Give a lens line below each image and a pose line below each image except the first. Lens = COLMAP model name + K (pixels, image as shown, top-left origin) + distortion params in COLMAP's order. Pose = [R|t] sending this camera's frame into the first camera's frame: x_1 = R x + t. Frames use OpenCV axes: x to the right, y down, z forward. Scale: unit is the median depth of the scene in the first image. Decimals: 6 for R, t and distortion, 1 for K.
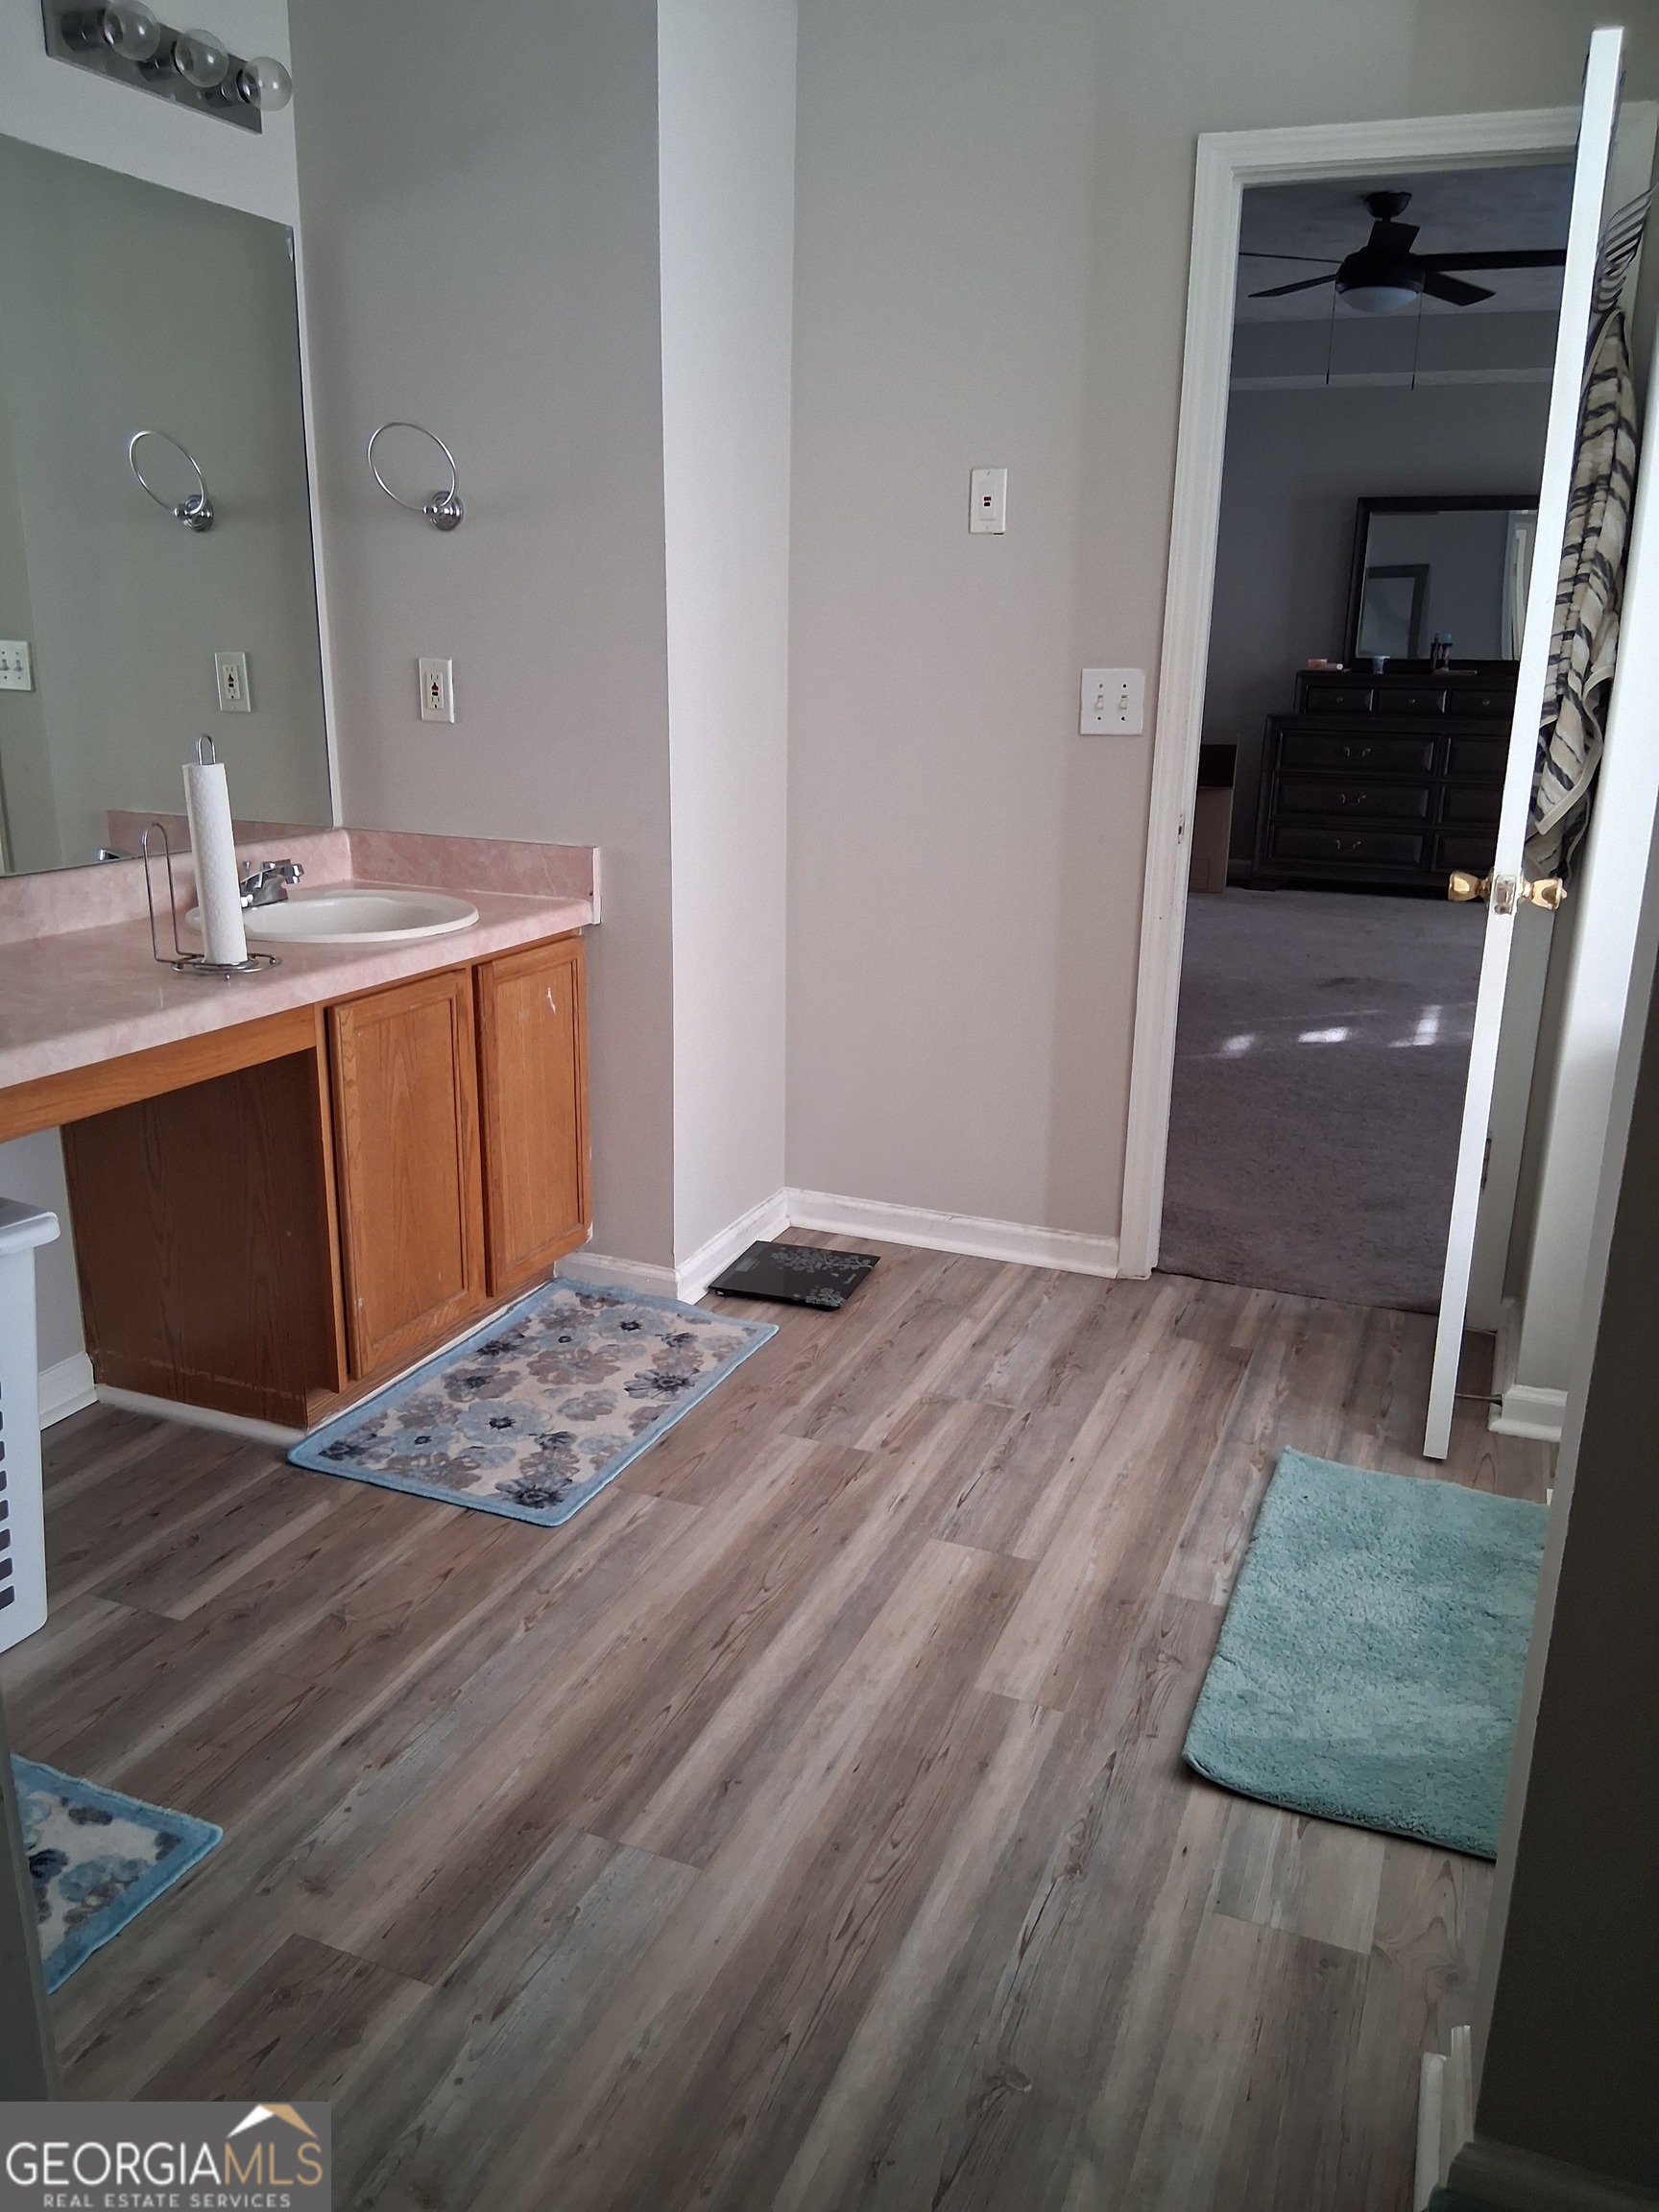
lens RADIAL K [[1664.5, 0, 830.2], [0, 1664.5, 1120.7], [0, 0, 1]] dist [0.130798, -0.230435]
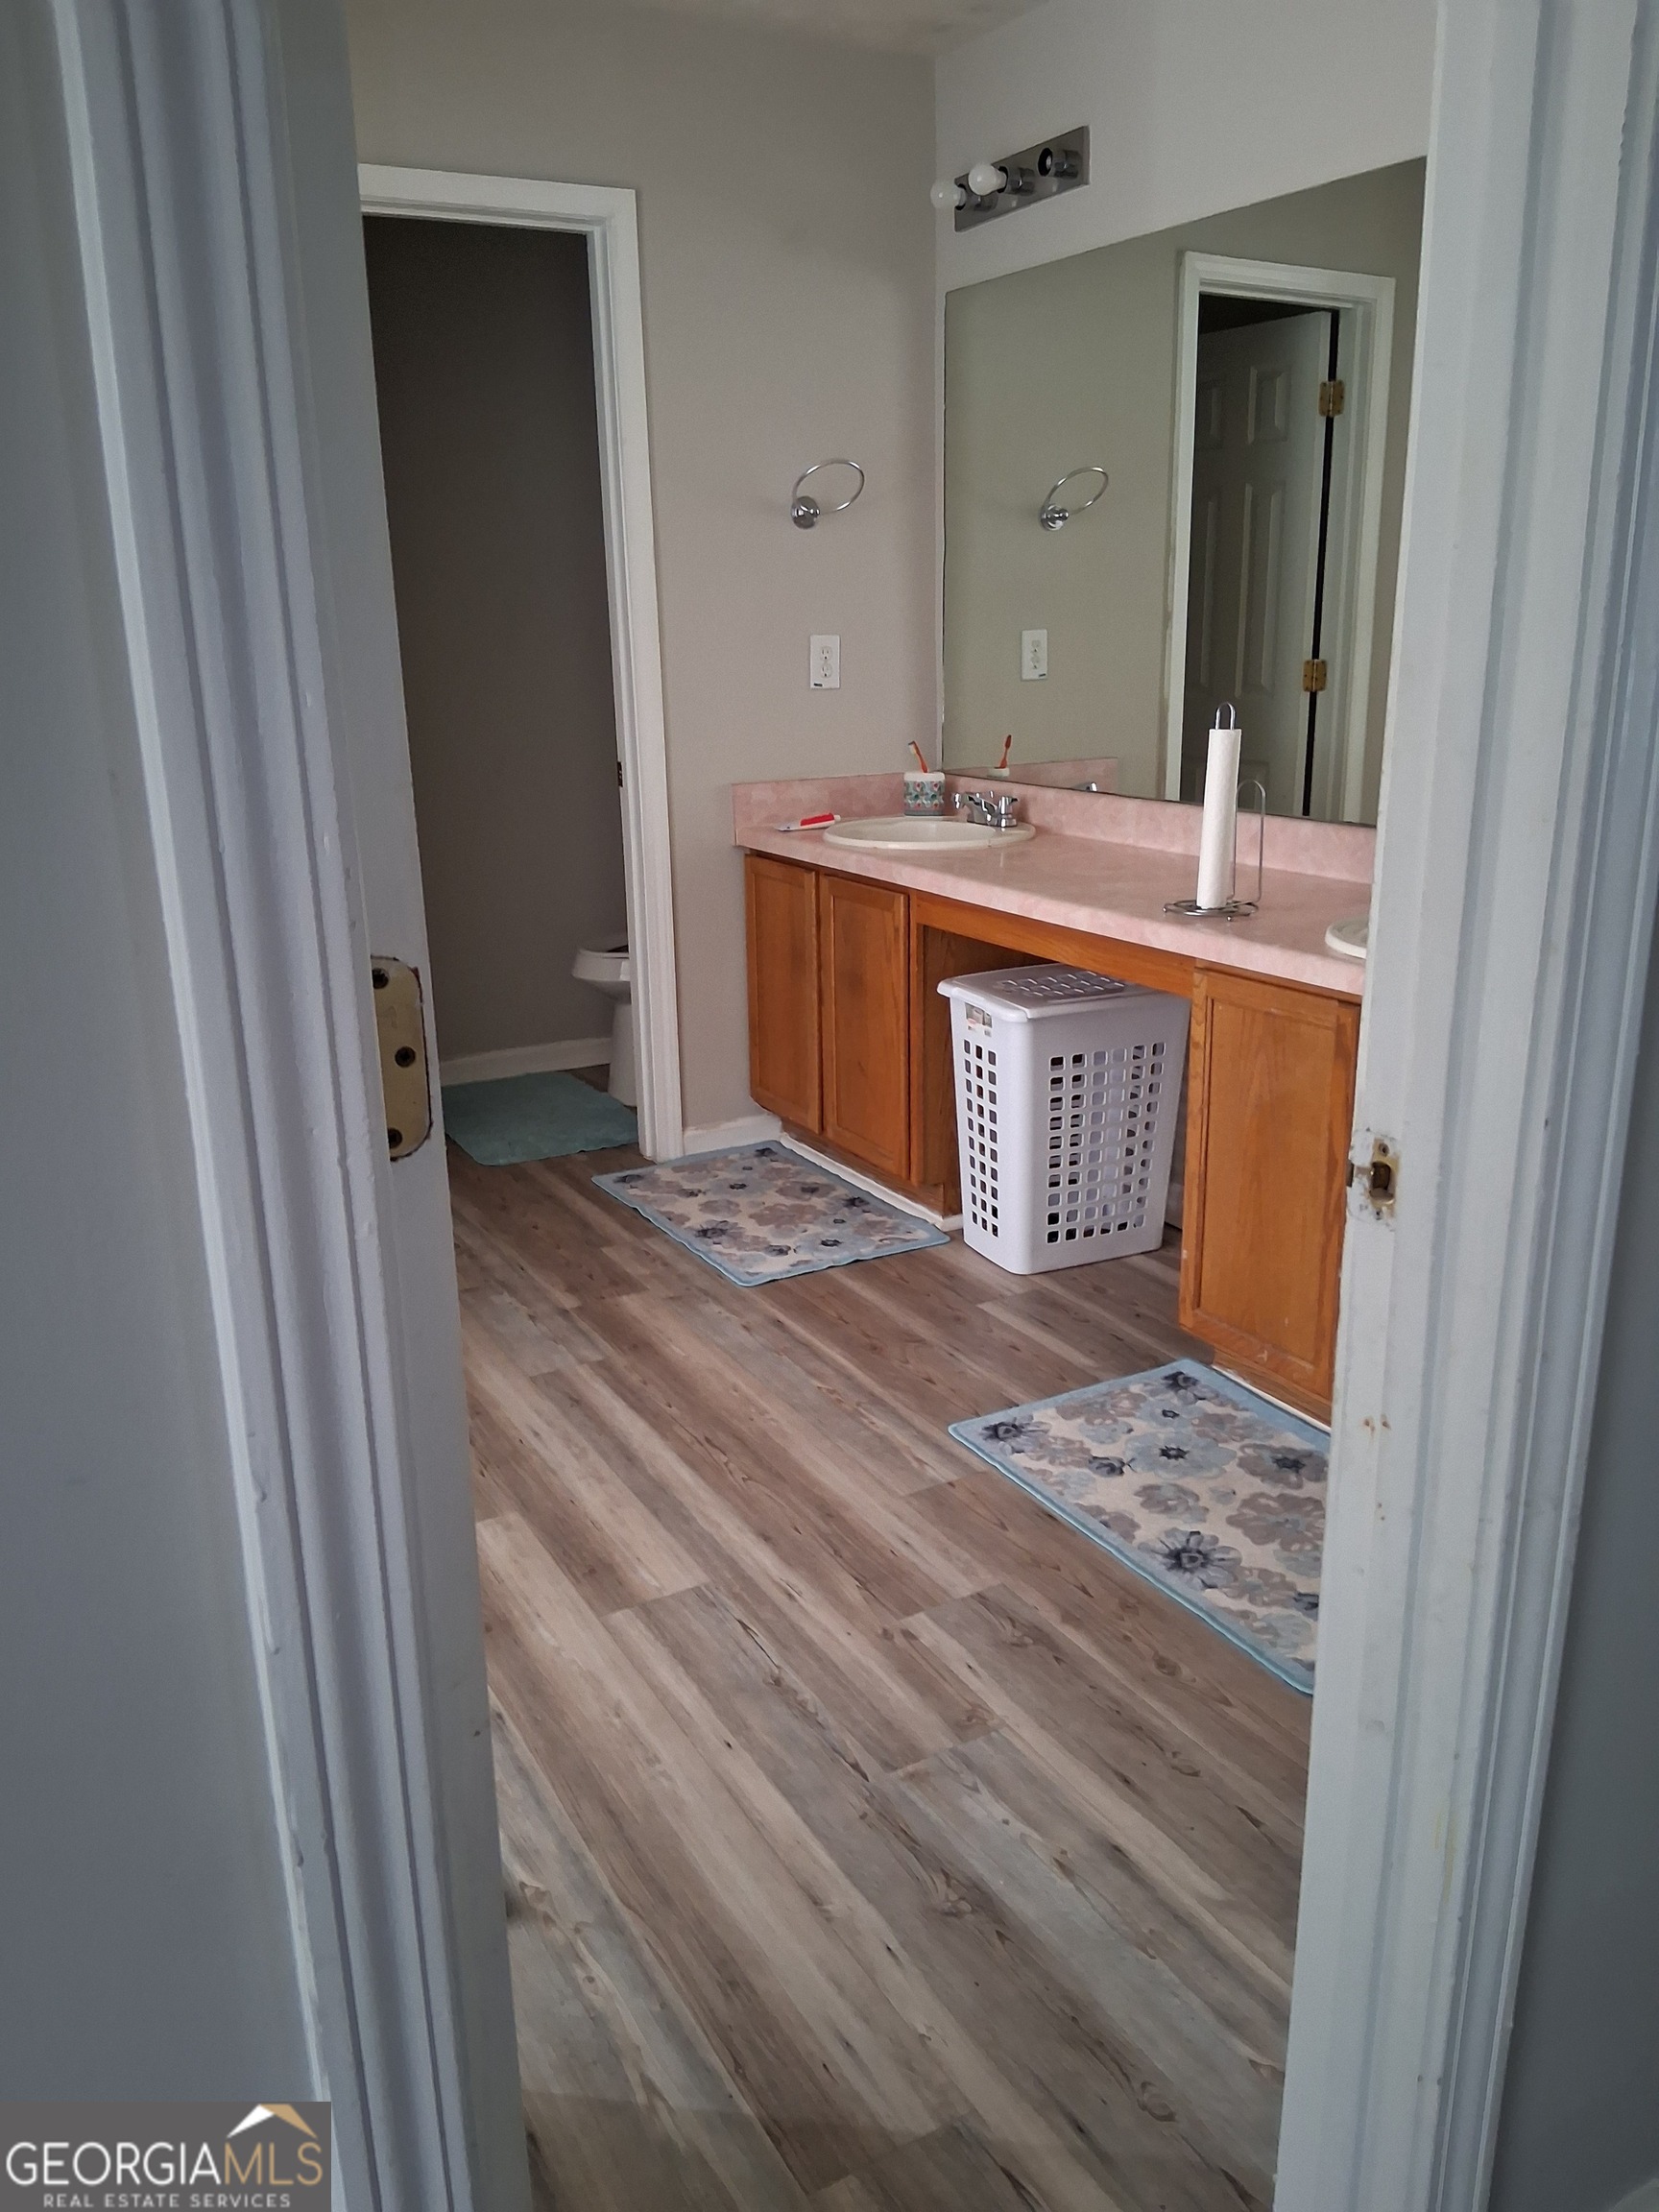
lens RADIAL K [[1664.5, 0, 830.2], [0, 1664.5, 1120.7], [0, 0, 1]] dist [0.130798, -0.230435]
pose [[-0.621047, 0.217157, -0.753089, 0.649496], [-0.214306, 0.877186, 0.429672, -0.379707], [0.753906, 0.428238, -0.498236, 1.374133]]
